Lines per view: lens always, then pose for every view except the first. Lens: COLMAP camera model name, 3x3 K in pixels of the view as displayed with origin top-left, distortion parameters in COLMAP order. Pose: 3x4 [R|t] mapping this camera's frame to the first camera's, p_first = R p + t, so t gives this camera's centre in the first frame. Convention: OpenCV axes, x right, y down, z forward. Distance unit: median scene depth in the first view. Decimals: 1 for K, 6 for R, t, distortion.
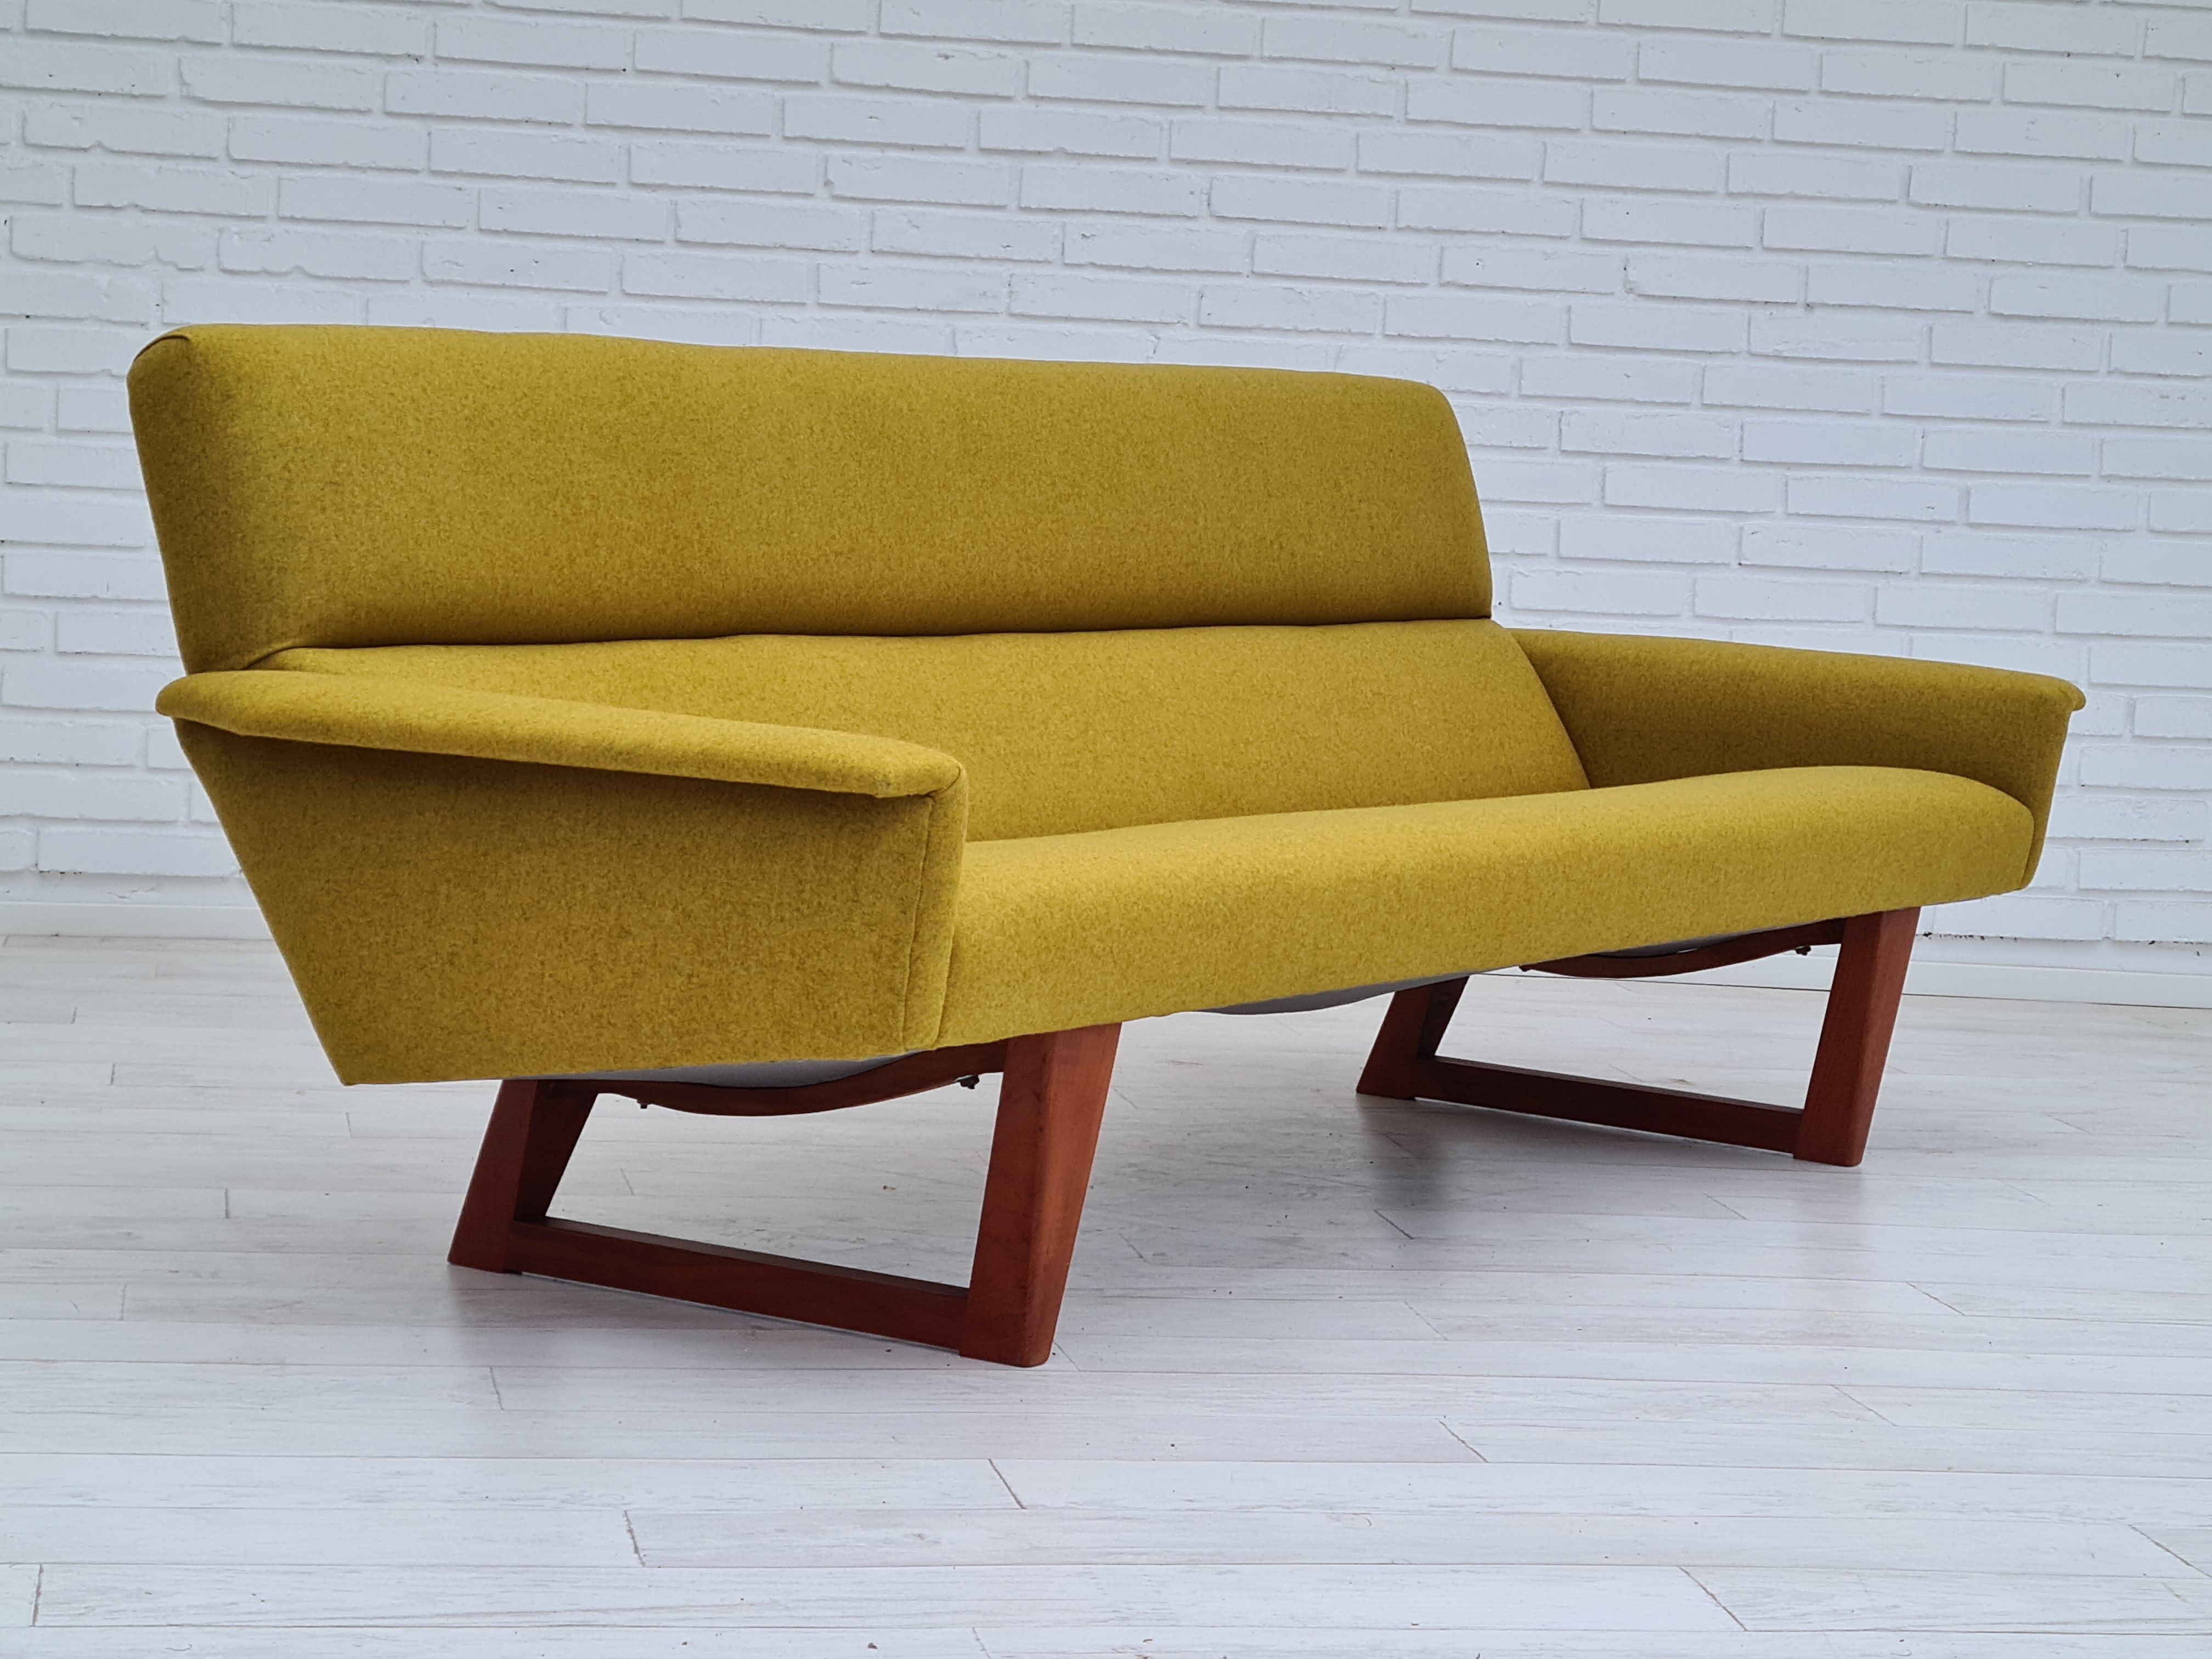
lens RADIAL K [[5326.5, 0, 1187.9], [0, 5326.5, 825.7], [0, 0, 1]] dist [0.041610, 0.187868]
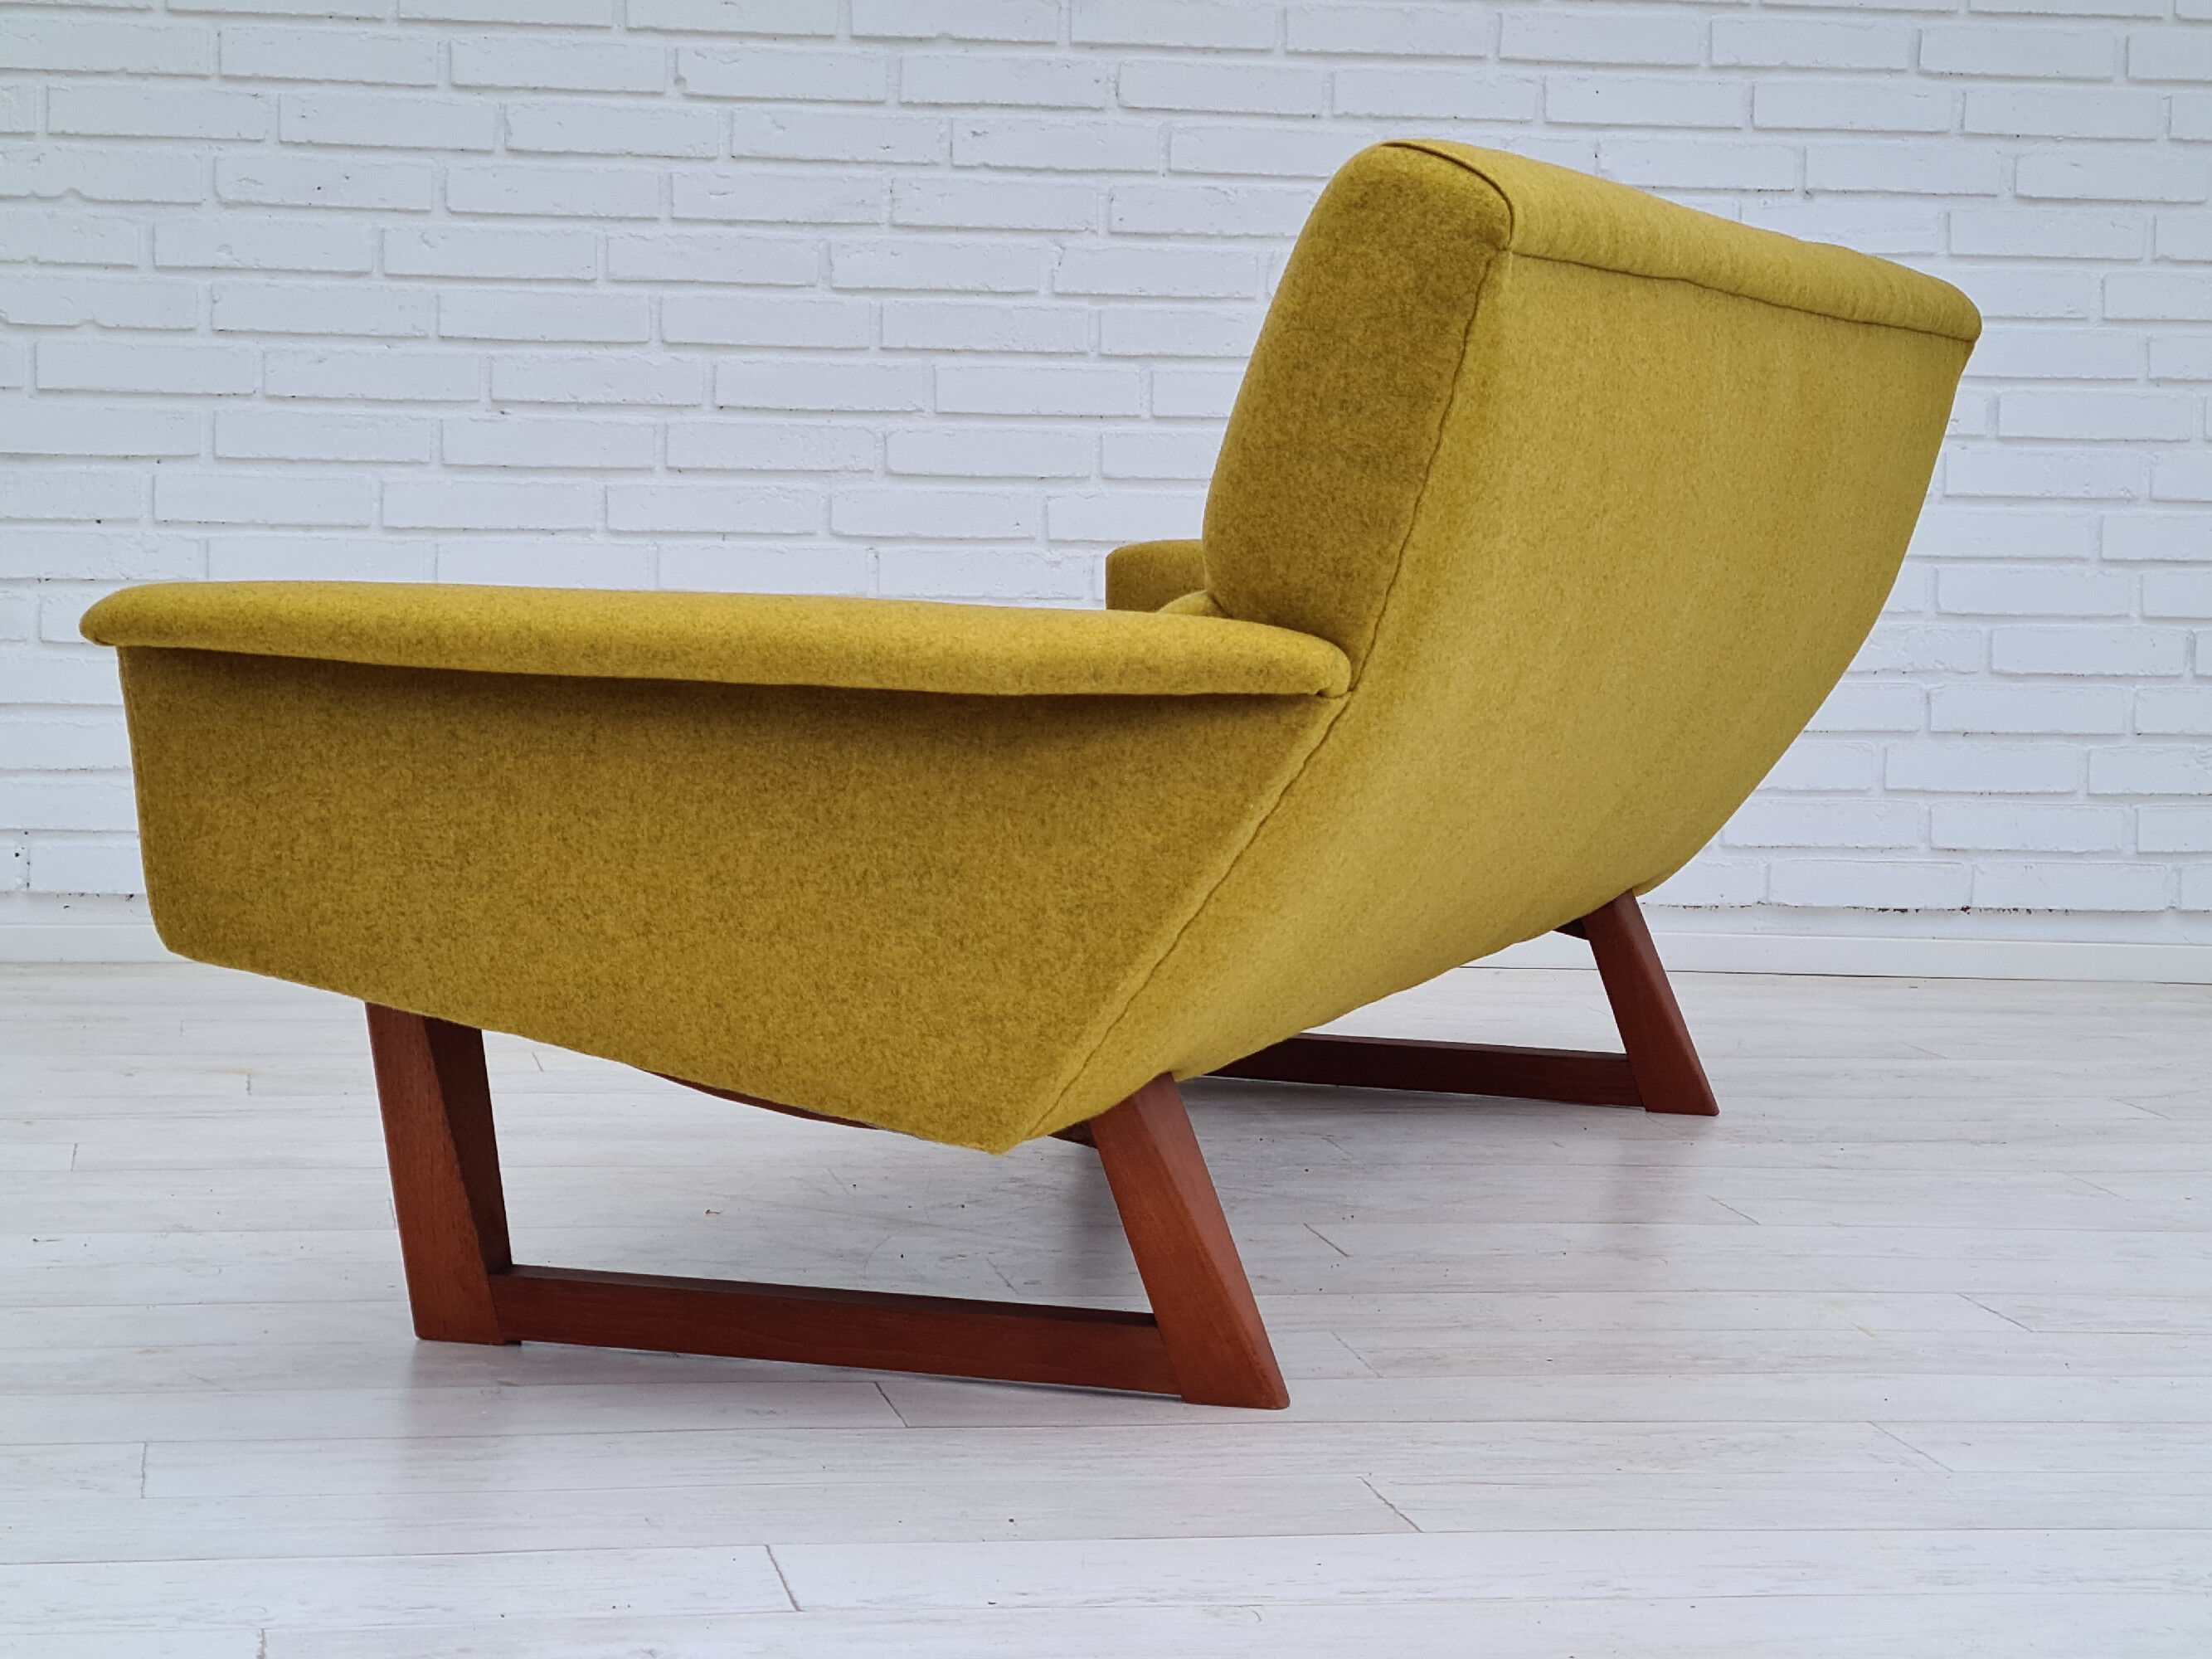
lens RADIAL K [[5239.0, 0, 1107.7], [0, 5239.0, 833.2], [0, 0, 1]] dist [0.075441, 0.081171]
pose [[0.999365, -0.028409, -0.021489, 0.017851], [0.028144, 0.999525, -0.012558, 0.015904], [0.021836, 0.011945, 0.999690, 0.142721]]
